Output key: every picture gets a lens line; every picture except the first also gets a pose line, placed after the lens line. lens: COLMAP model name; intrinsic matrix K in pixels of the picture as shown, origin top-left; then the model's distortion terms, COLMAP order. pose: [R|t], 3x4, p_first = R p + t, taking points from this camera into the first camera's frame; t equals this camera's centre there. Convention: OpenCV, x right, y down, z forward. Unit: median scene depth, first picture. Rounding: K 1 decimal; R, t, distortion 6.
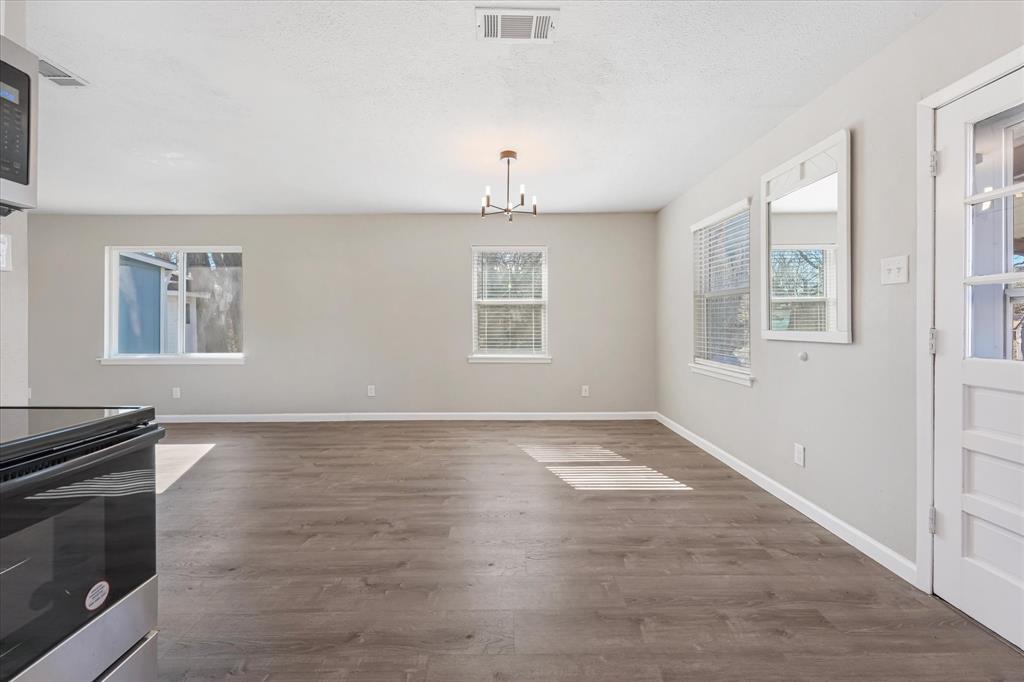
lens RADIAL K [[424.8, 0, 523.7], [0, 424.8, 318.1], [0, 0, 1]] dist [-0.015682, 0.000191]
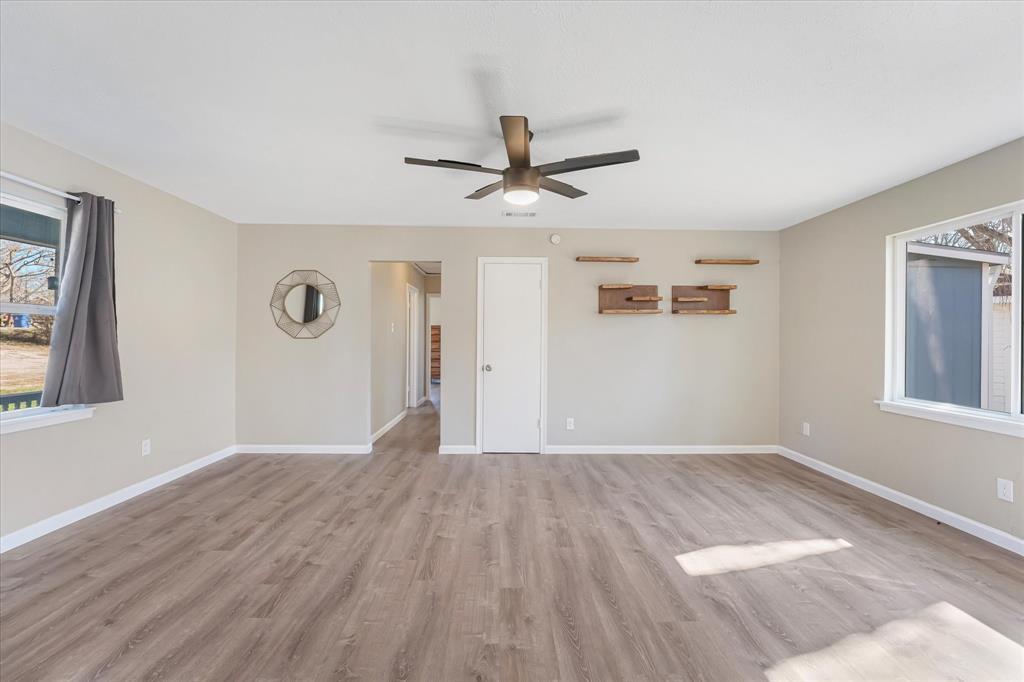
lens RADIAL K [[426.6, 0, 513.0], [0, 426.6, 342.6], [0, 0, 1]] dist [-0.022041, 0.000753]
pose [[0.004888, 0.015340, -0.999870, -0.316097], [-0.007339, 0.999856, 0.015304, -0.007255], [0.999961, 0.007263, 0.005000, 0.381218]]
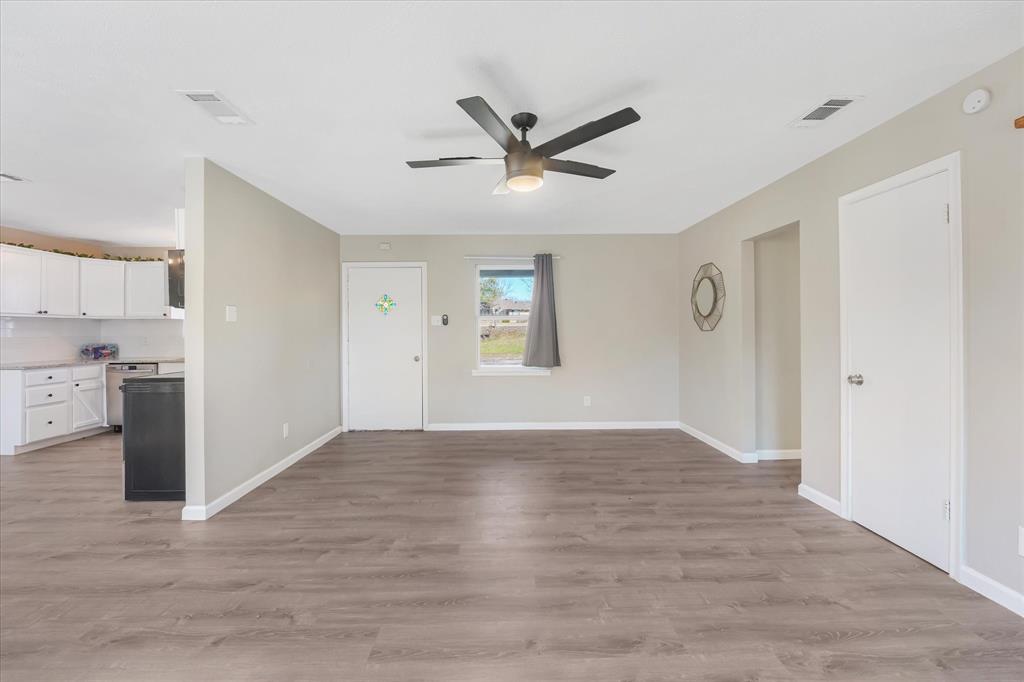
lens RADIAL K [[426.6, 0, 511.7], [0, 426.6, 331.0], [0, 0, 1]] dist [-0.022041, 0.000753]
pose [[-0.999940, 0.010780, -0.001809, -0.782753], [0.010776, 0.999939, 0.002292, -0.005569], [0.001833, 0.002272, -0.999996, 0.853076]]
